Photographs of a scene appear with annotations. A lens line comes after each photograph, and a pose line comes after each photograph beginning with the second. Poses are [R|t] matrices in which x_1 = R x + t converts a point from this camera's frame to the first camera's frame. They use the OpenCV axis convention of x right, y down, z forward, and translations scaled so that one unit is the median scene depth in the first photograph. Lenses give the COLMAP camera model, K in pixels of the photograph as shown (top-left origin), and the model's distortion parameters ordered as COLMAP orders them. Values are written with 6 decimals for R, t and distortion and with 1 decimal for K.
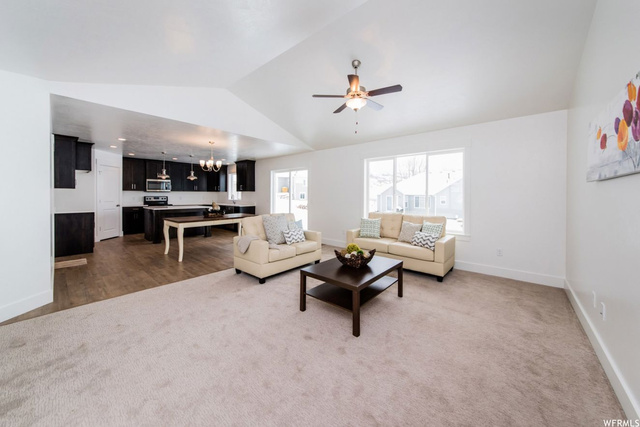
lens RADIAL K [[243.1, 0, 317.6], [0, 243.1, 195.9], [0, 0, 1]] dist [-0.002293, 0.002063]
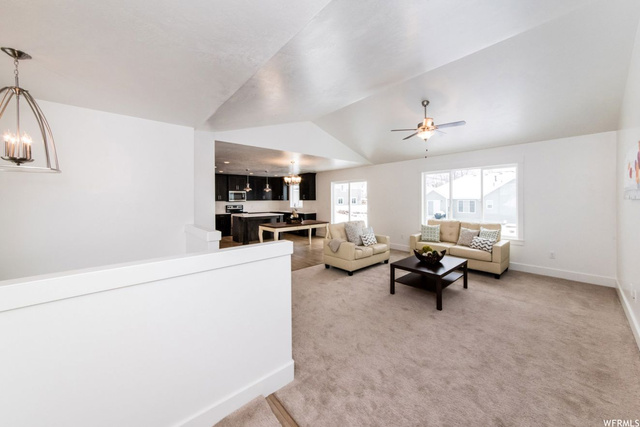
lens RADIAL K [[243.1, 0, 326.0], [0, 243.1, 200.1], [0, 0, 1]] dist [-0.002293, 0.002063]
pose [[0.993540, -0.008402, -0.113169, -0.201926], [0.008192, 0.999964, -0.002321, -0.038373], [0.113185, 0.001379, 0.993573, -0.291506]]
